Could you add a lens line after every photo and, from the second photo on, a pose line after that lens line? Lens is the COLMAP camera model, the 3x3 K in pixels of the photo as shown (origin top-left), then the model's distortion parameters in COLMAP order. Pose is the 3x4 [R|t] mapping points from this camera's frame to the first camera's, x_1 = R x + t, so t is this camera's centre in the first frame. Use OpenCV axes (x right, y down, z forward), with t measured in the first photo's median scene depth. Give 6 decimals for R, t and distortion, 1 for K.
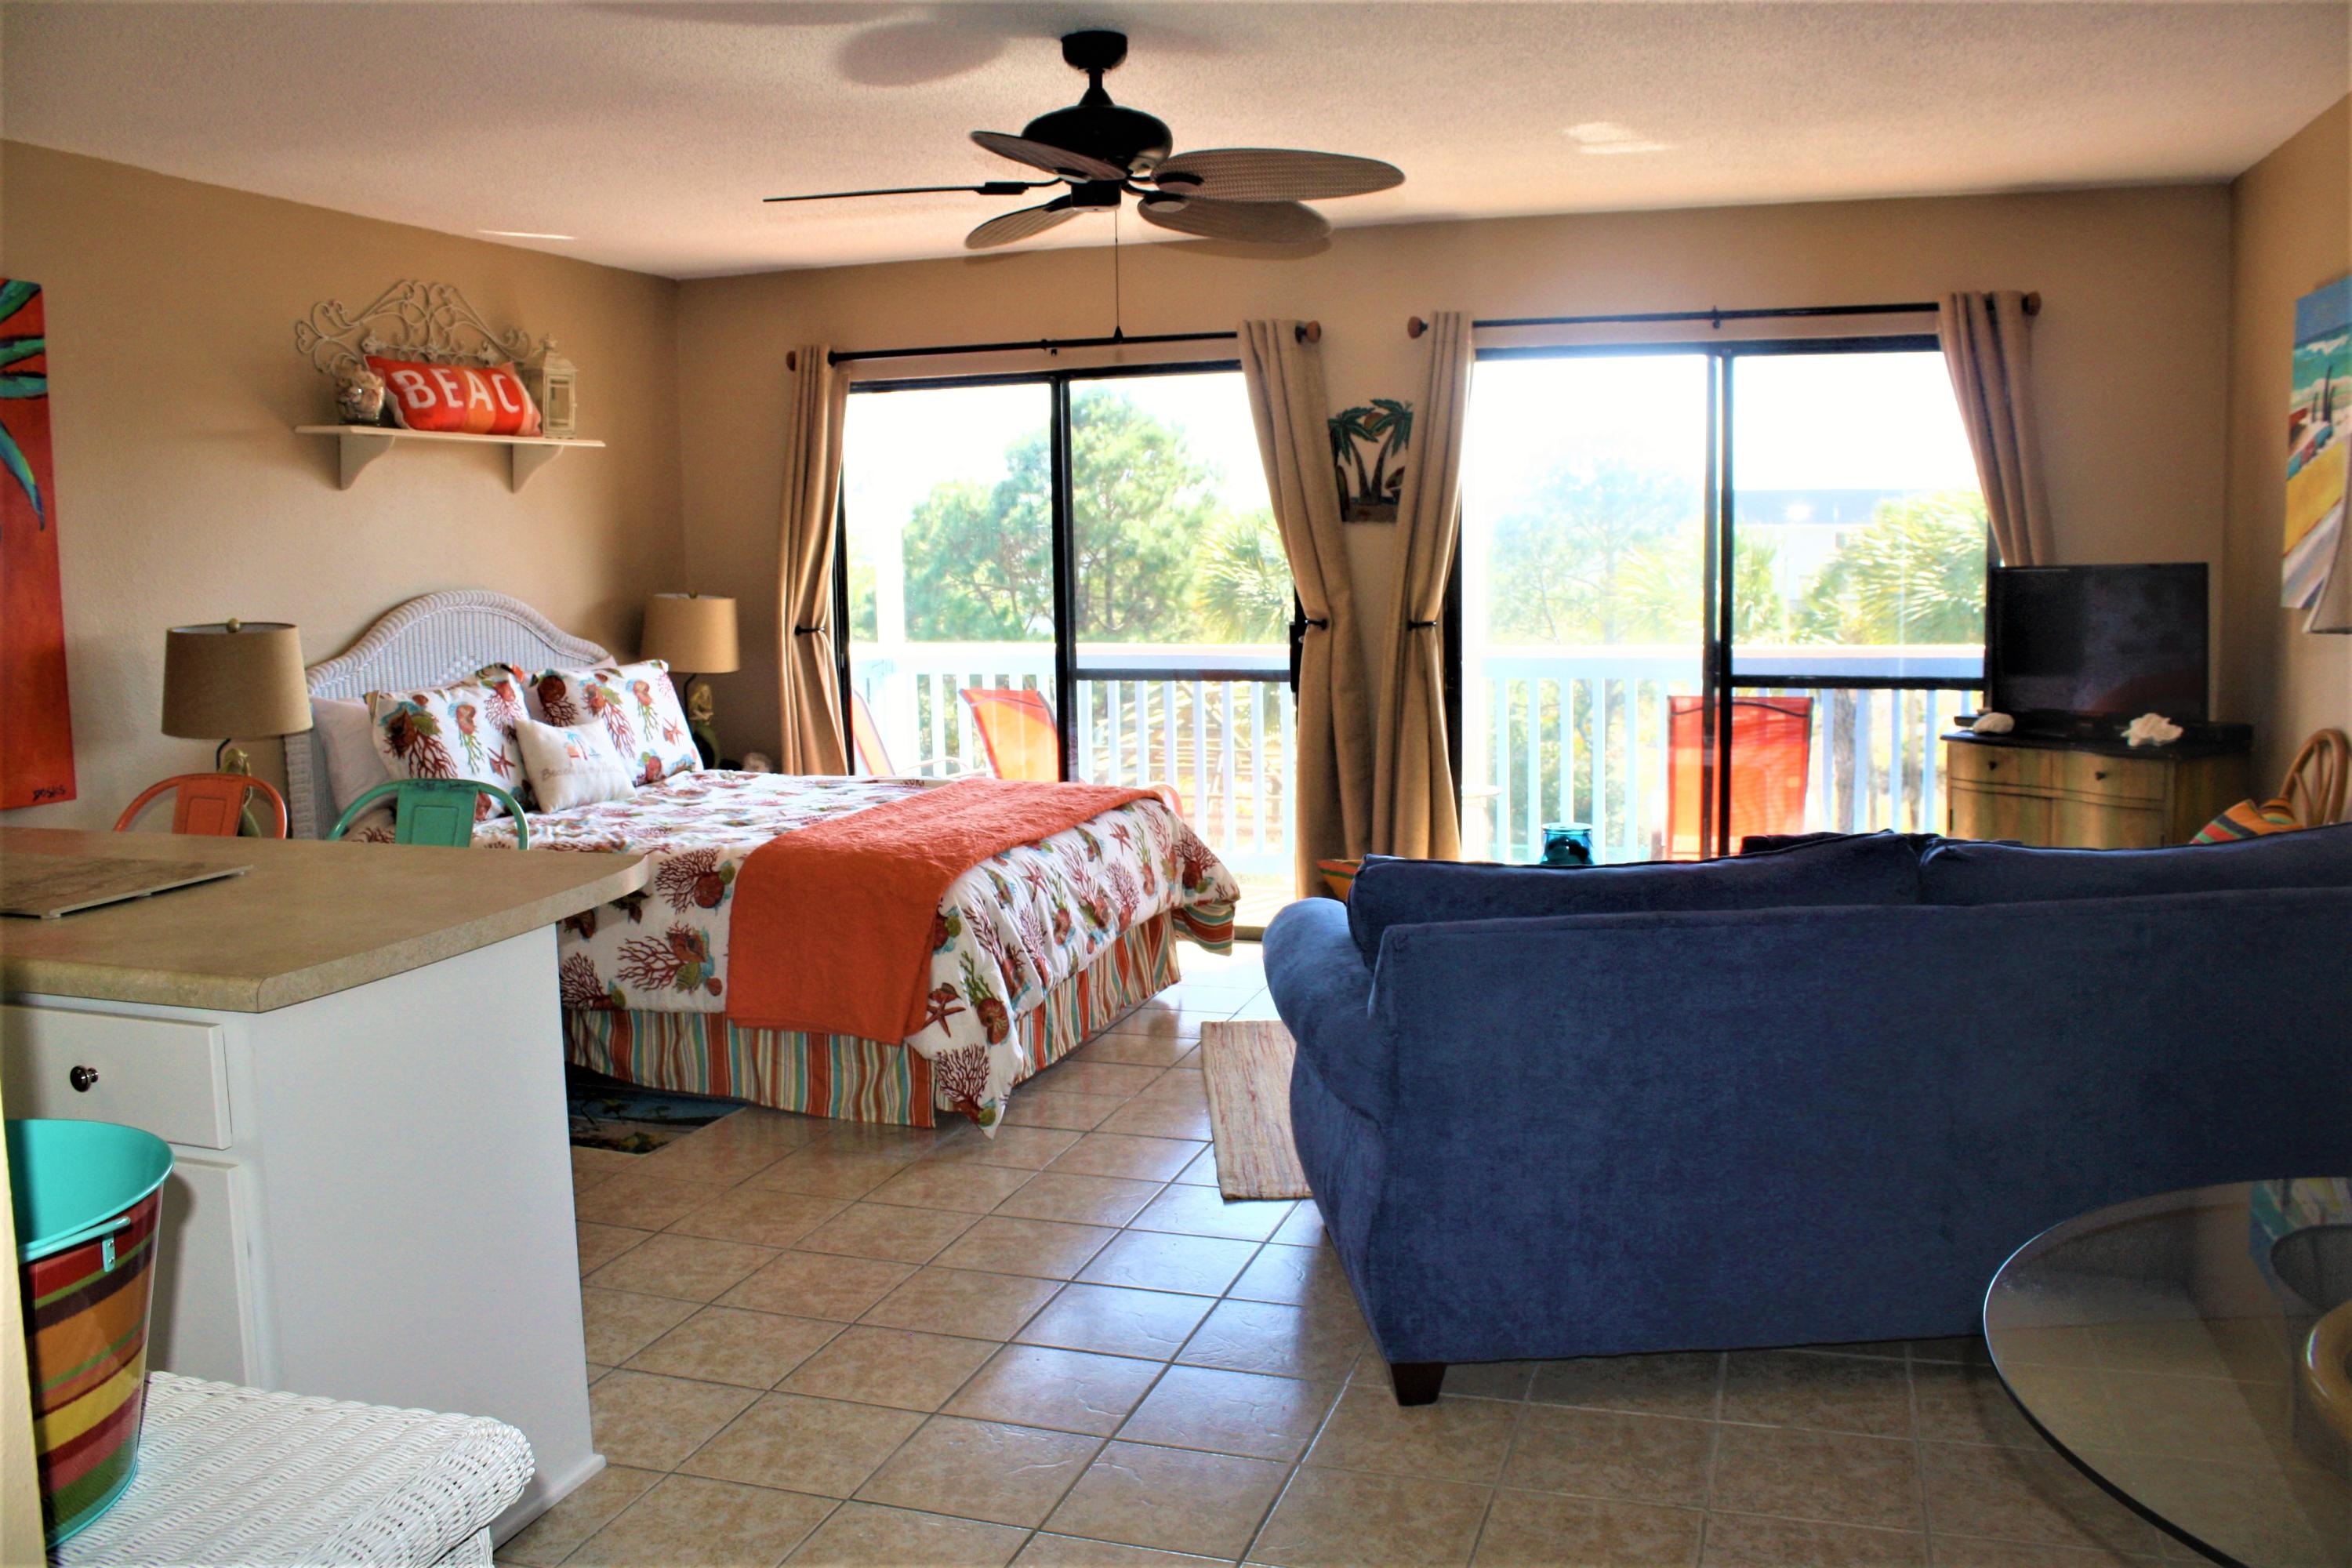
lens RADIAL K [[1932.8, 0, 1176.0], [0, 1932.8, 784.0], [0, 0, 1]] dist [-0.153665, 0.115533]
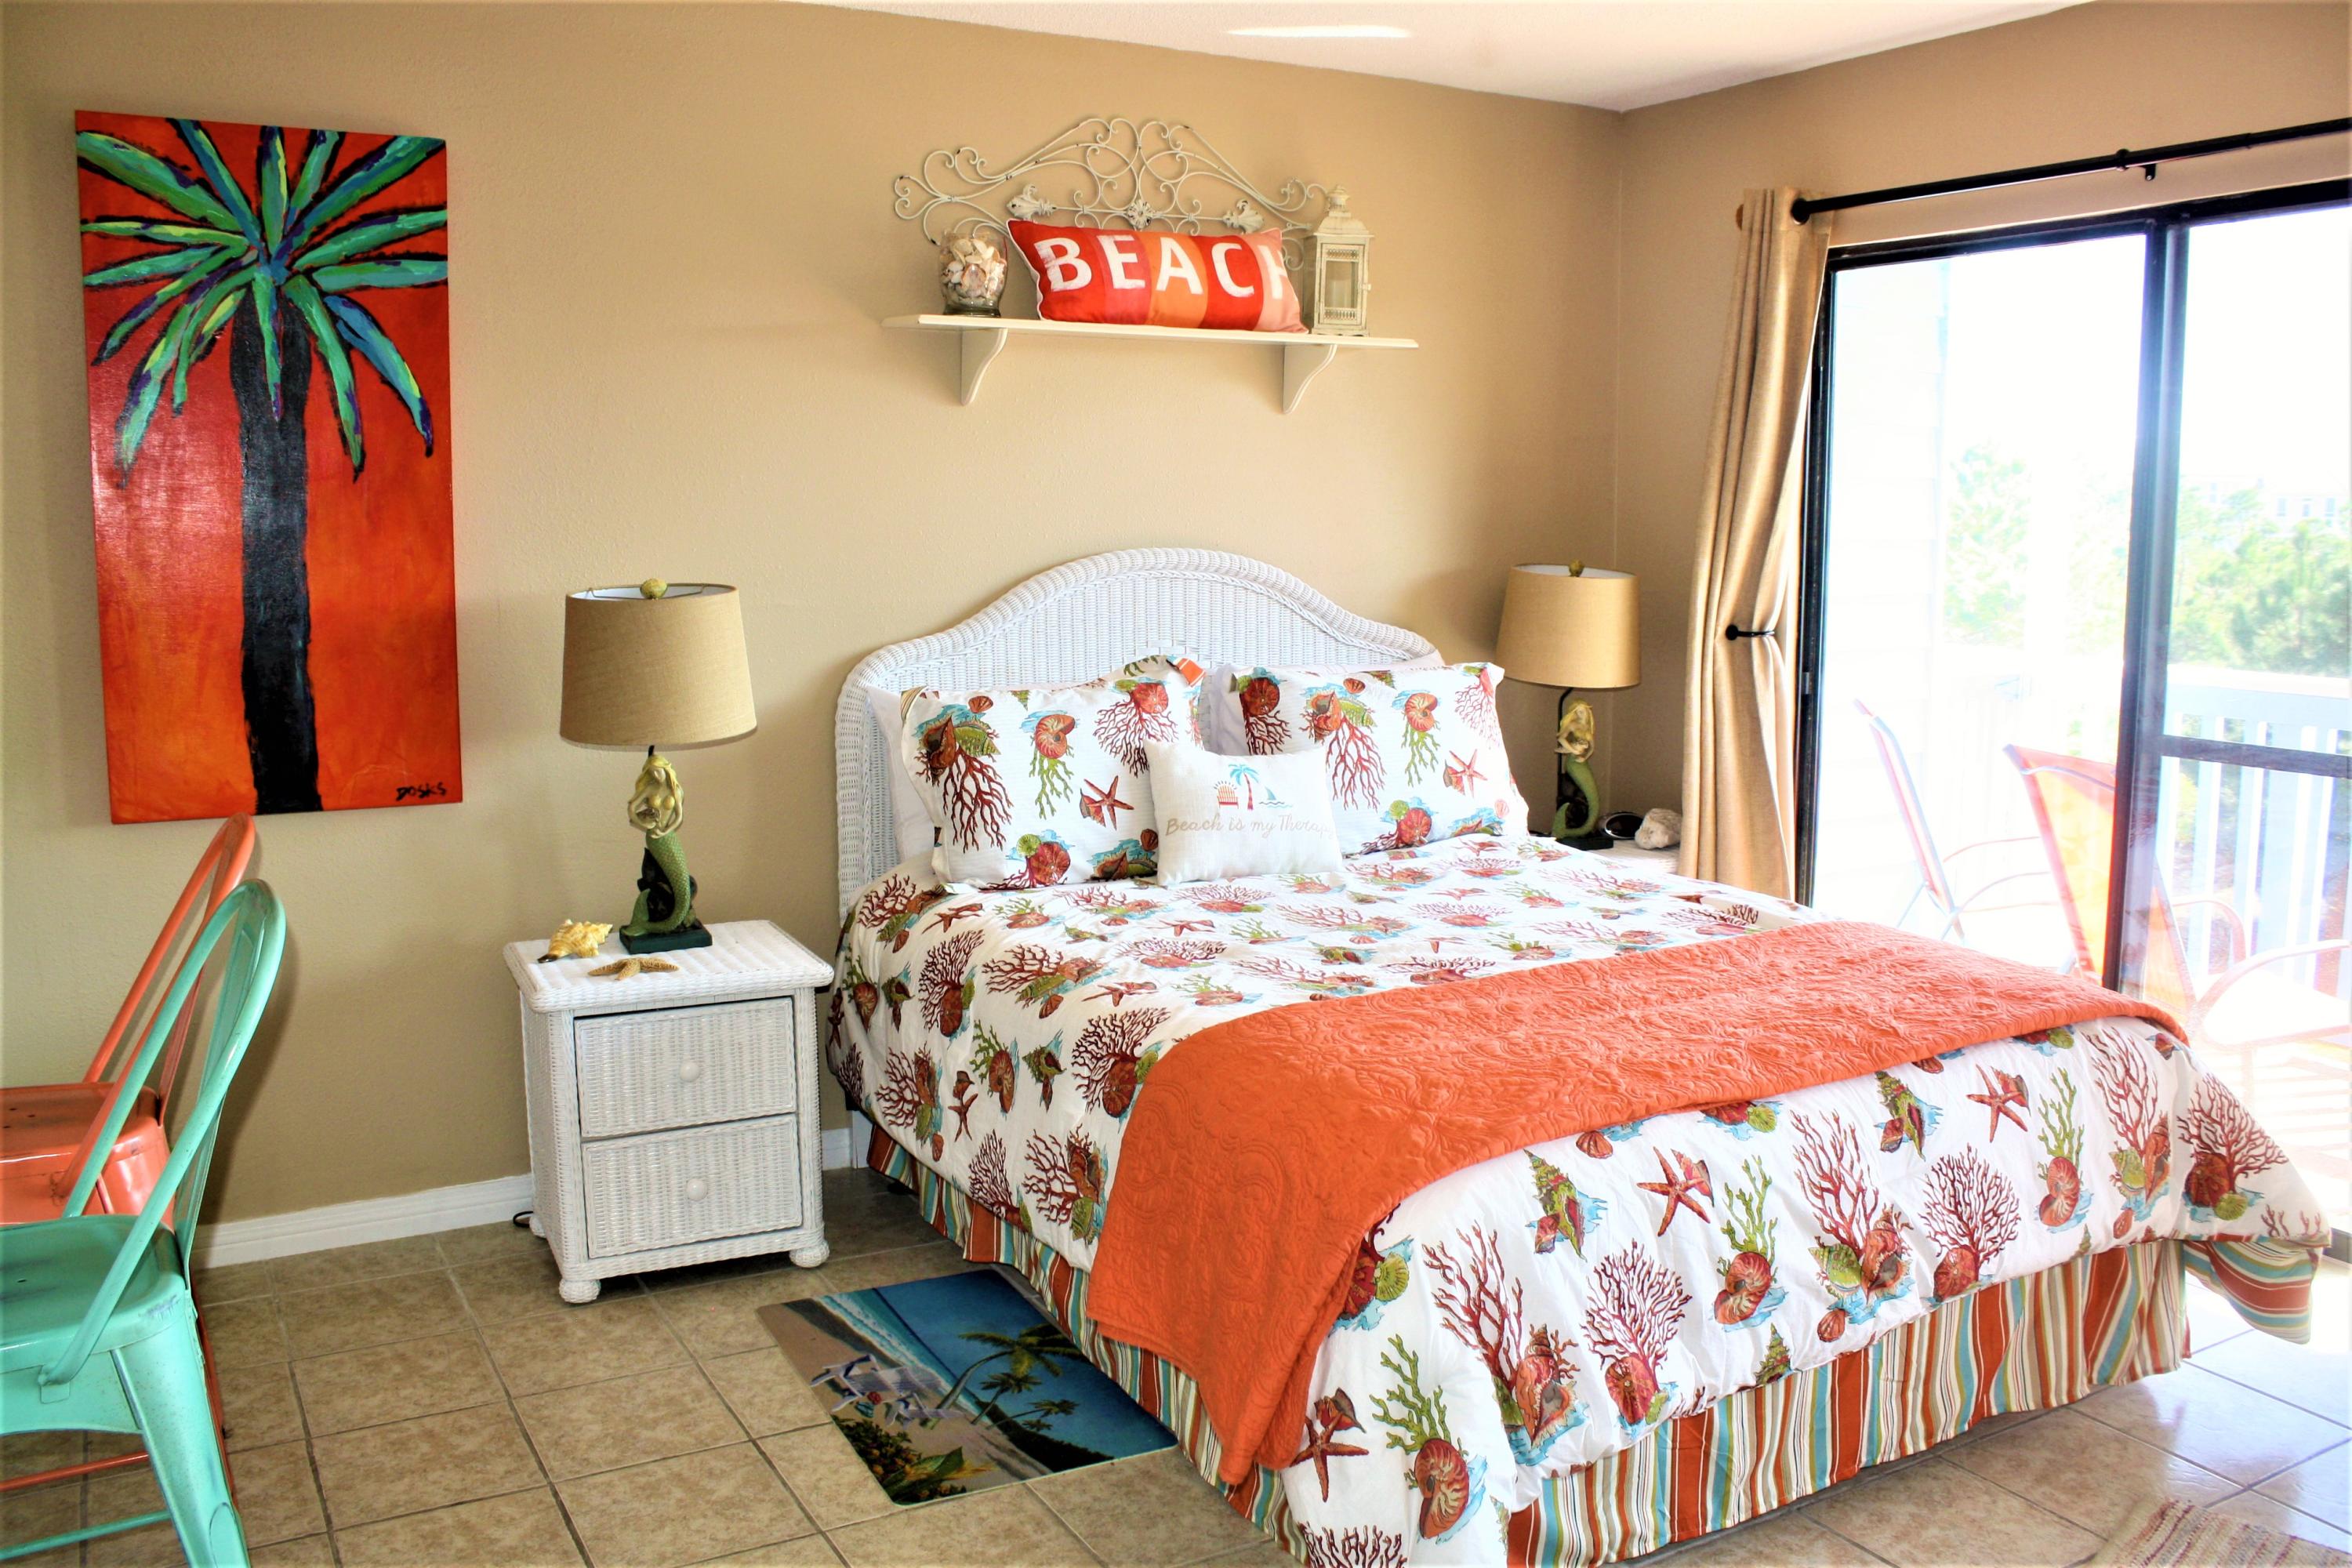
lens RADIAL K [[1932.8, 0, 1176.0], [0, 1932.8, 784.0], [0, 0, 1]] dist [-0.153665, 0.115533]
pose [[0.738076, 0.113289, -0.665139, 0.126807], [-0.097108, 0.993376, 0.061440, -0.062742], [0.667693, 0.019243, 0.744188, 0.489624]]
